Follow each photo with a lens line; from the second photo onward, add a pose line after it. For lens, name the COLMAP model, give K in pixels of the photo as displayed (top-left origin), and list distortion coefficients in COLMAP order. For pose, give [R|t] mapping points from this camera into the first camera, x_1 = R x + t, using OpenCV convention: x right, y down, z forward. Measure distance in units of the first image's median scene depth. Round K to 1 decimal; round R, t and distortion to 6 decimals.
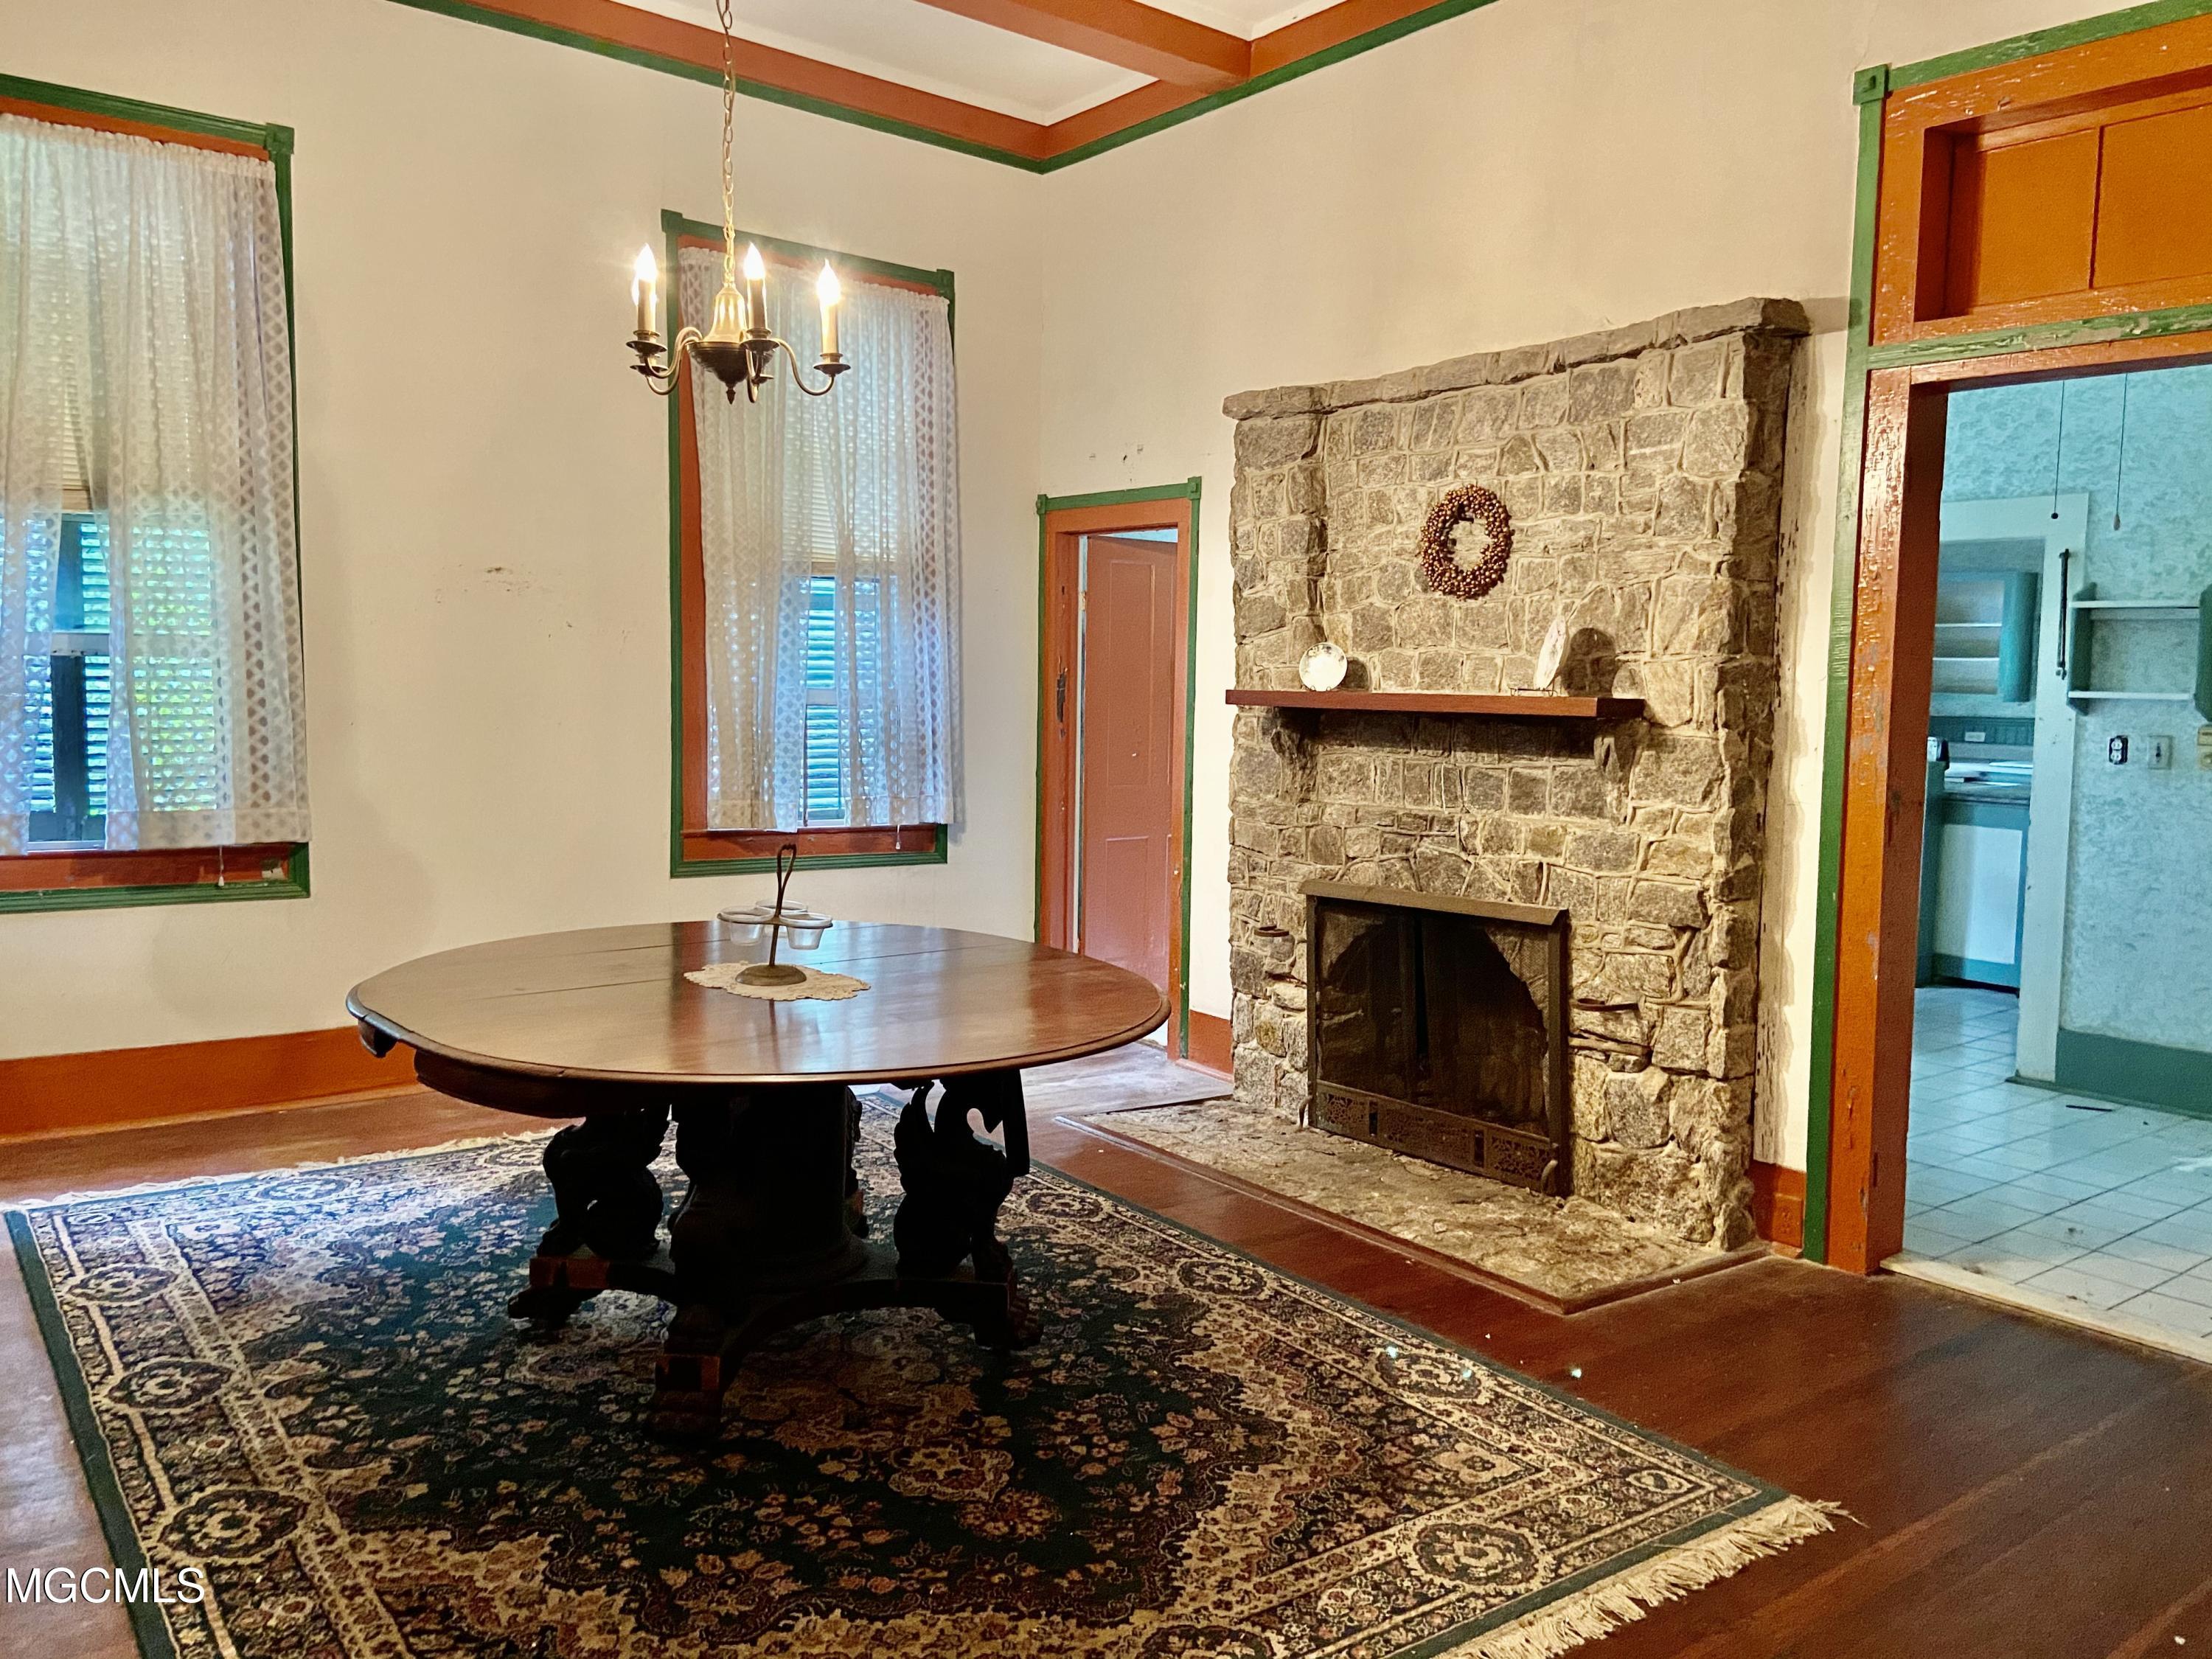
lens RADIAL K [[1655.4, 0, 1099.8], [0, 1655.4, 796.6], [0, 0, 1]] dist [0.128606, -0.179593]
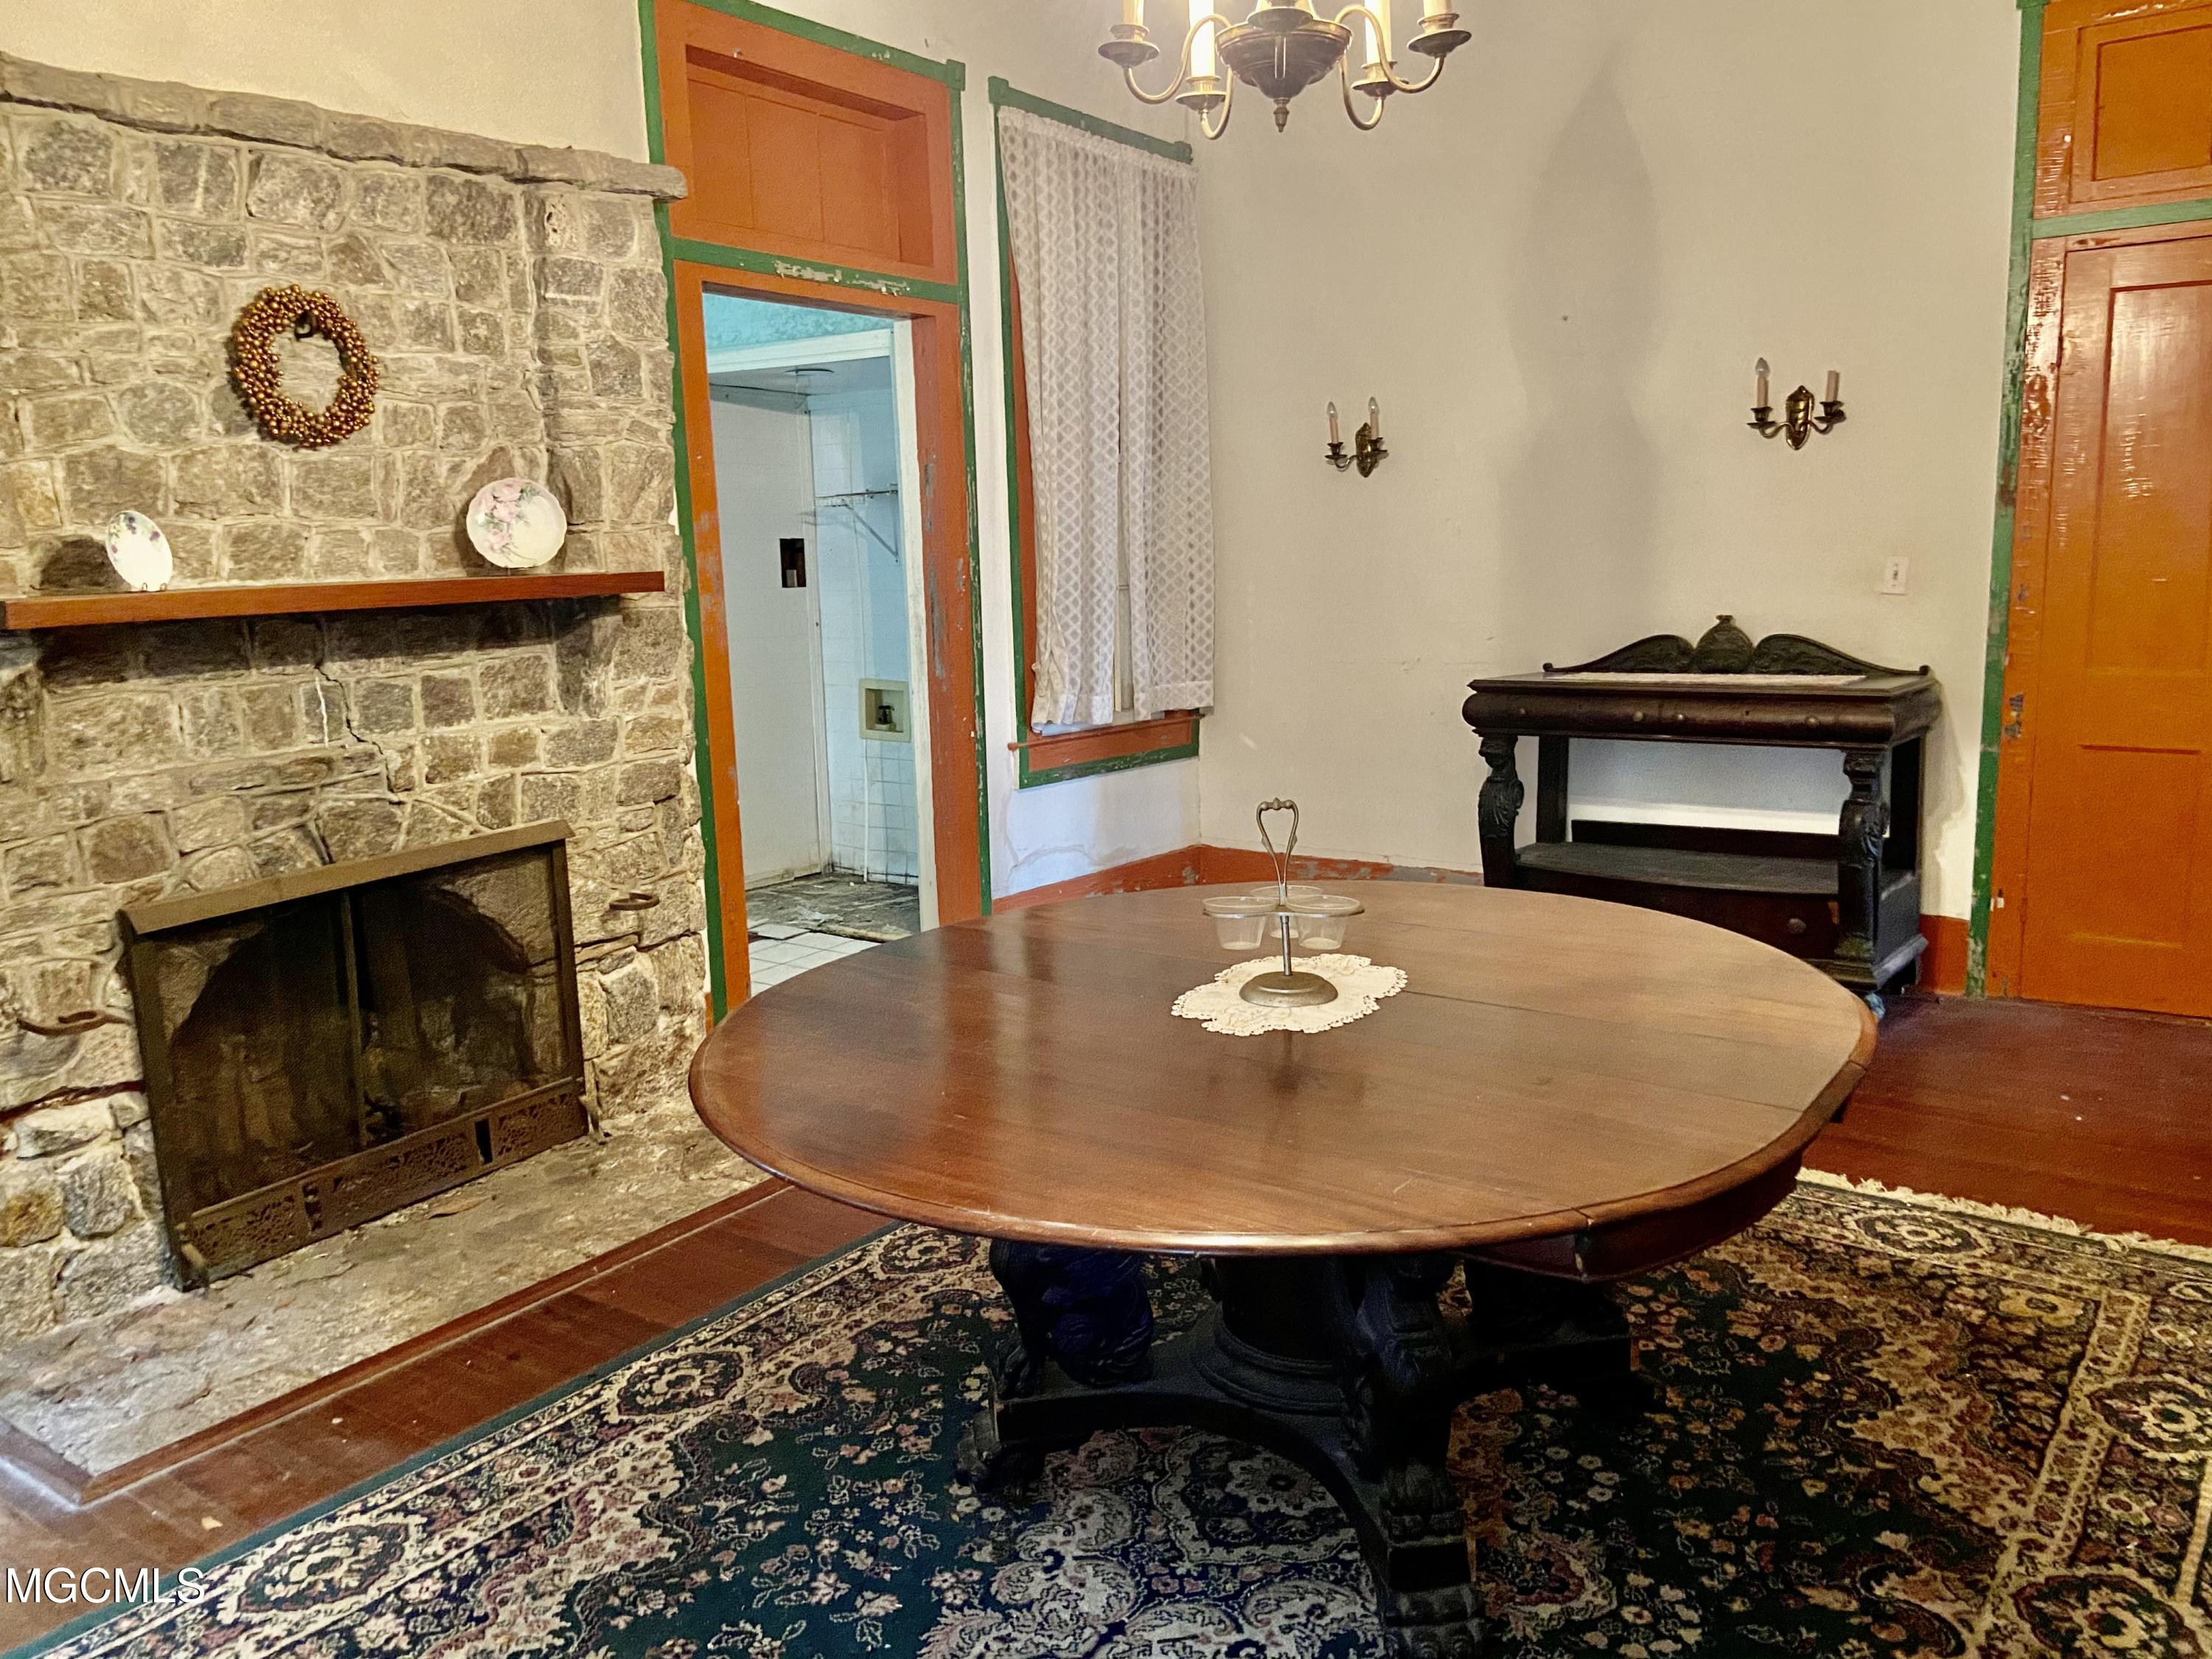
lens RADIAL K [[1658.2, 0, 1103.2], [0, 1658.2, 800.1], [0, 0, 1]] dist [0.112507, -0.138560]
pose [[-0.275170, -0.167391, 0.946711, -0.666585], [0.092788, 0.975505, 0.199451, -0.095795], [-0.956907, 0.142726, -0.252898, 0.995487]]
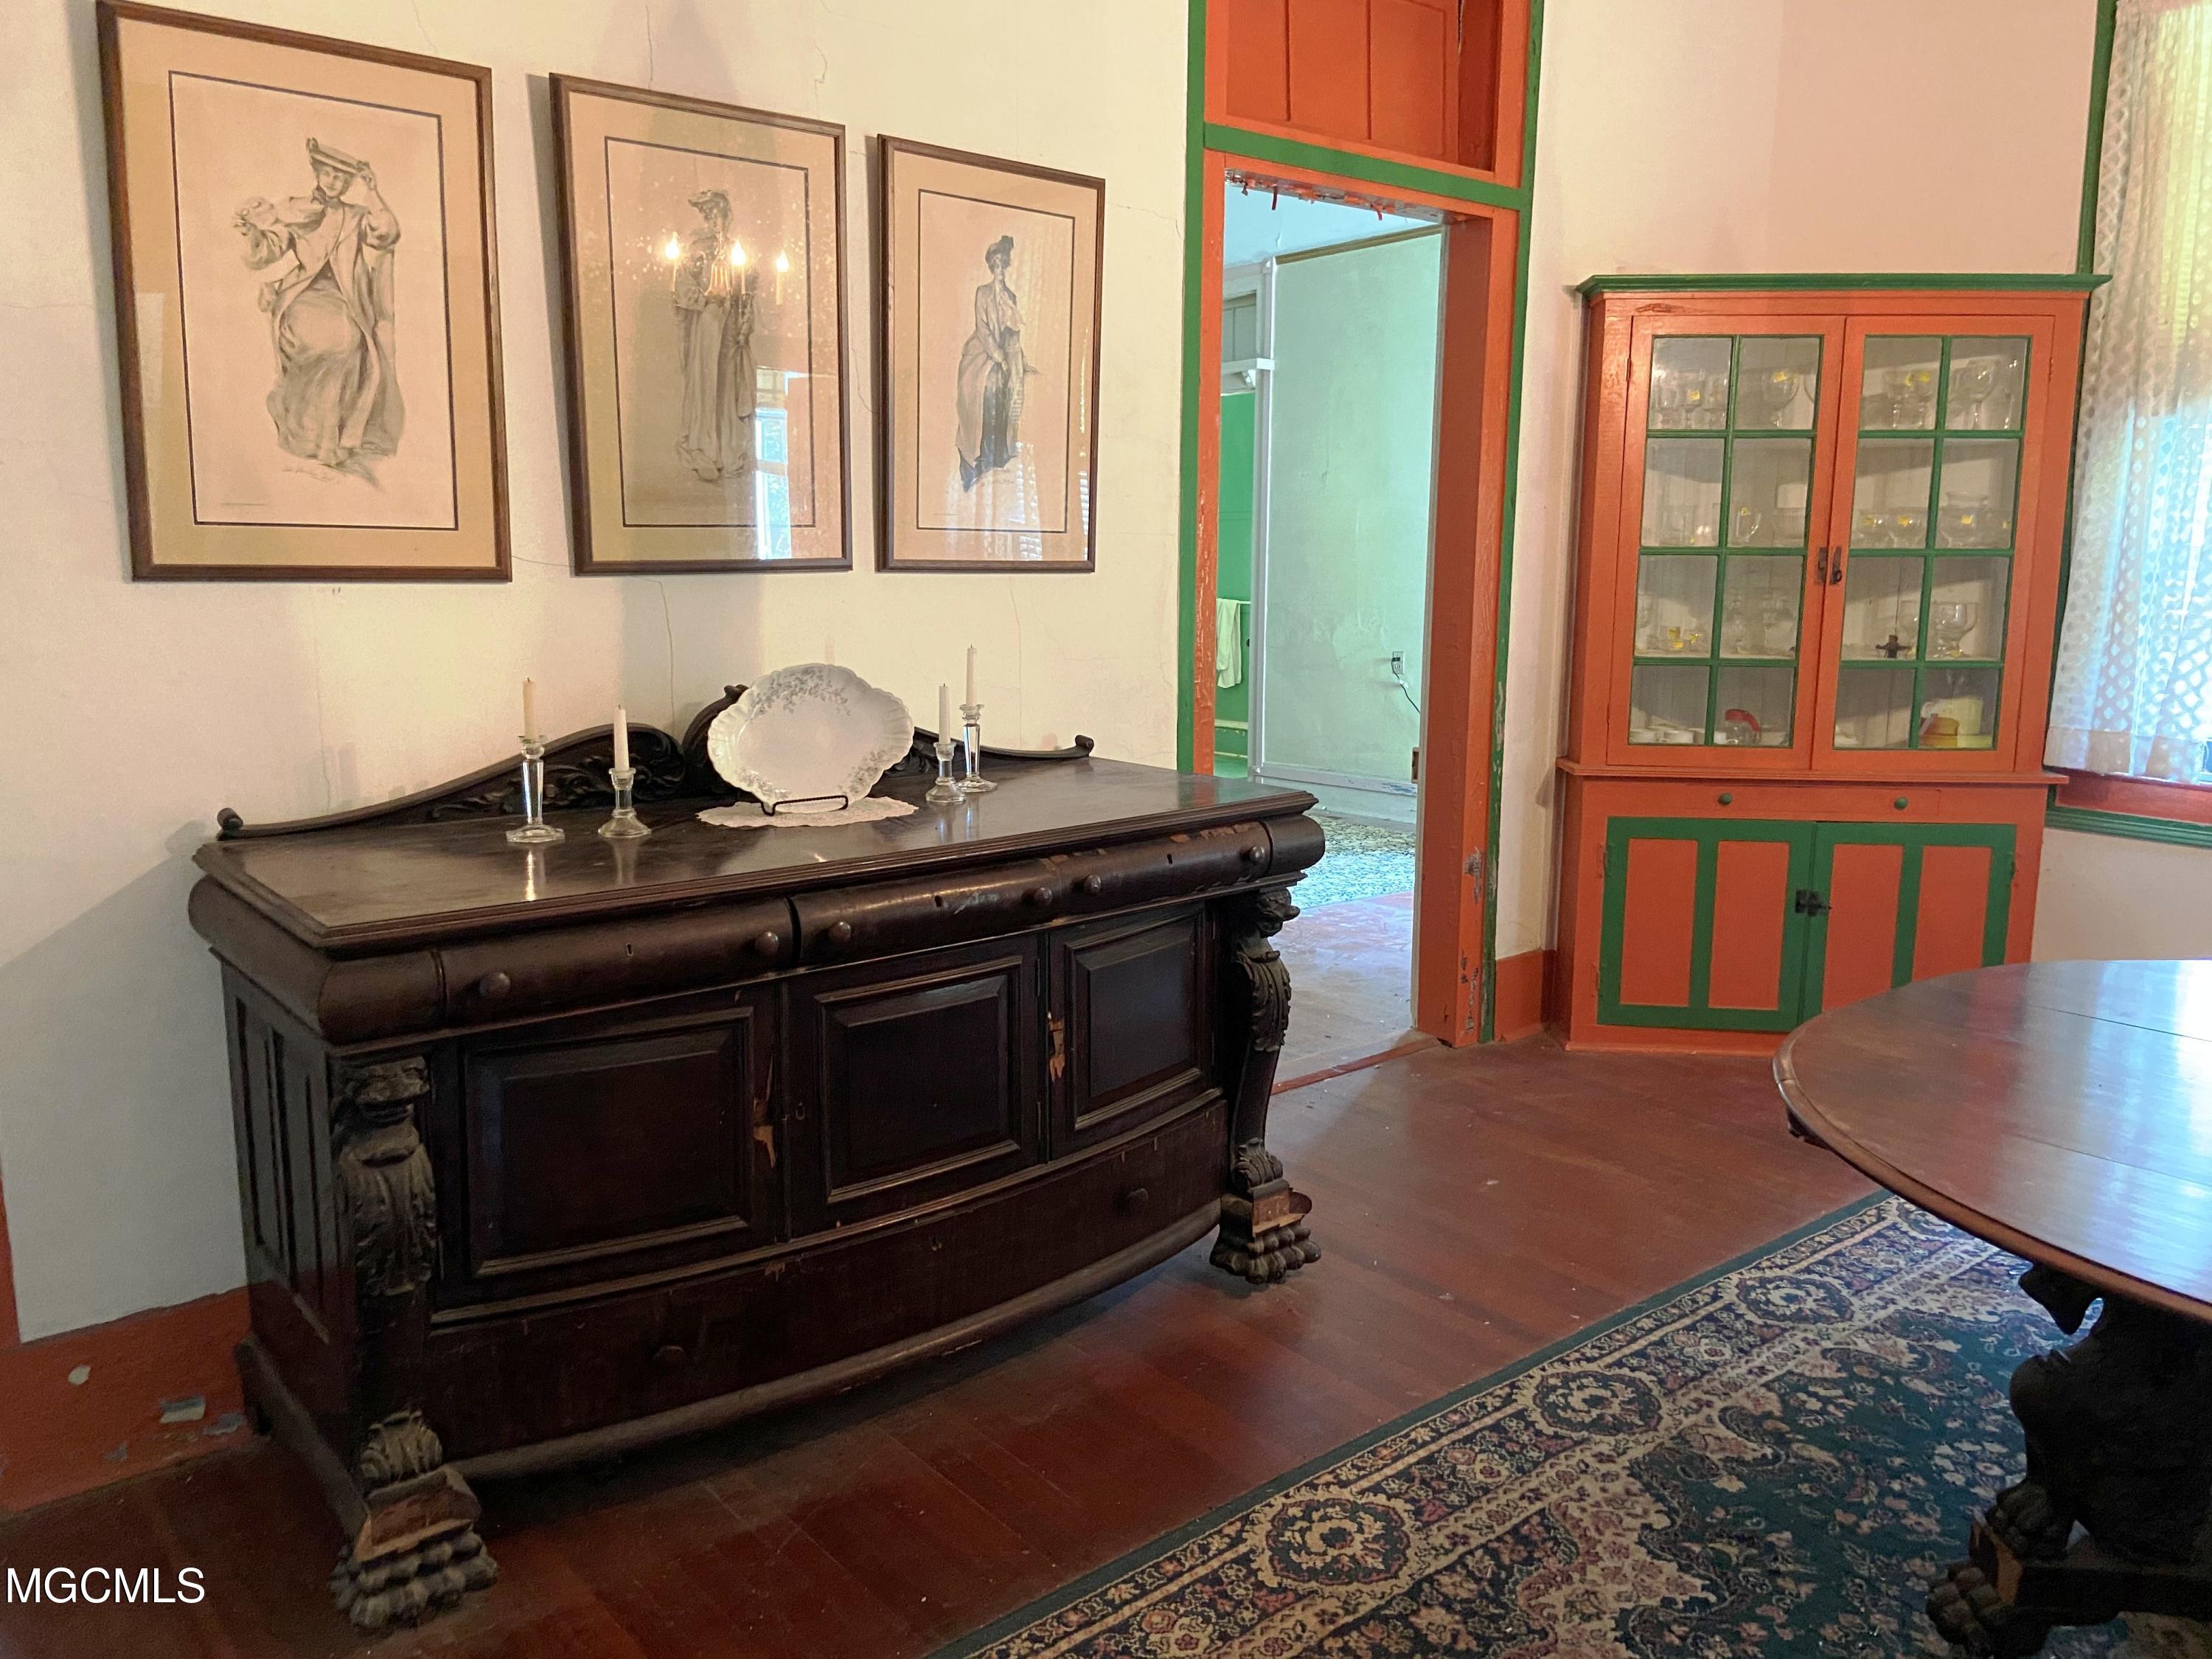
lens RADIAL K [[1655.4, 0, 1099.8], [0, 1655.4, 796.6], [0, 0, 1]] dist [0.128606, -0.179593]
pose [[0.039475, 0.131423, -0.990540, 0.290001], [-0.082561, 0.988352, 0.127842, -0.032097], [0.995804, 0.076734, 0.049866, 0.380063]]
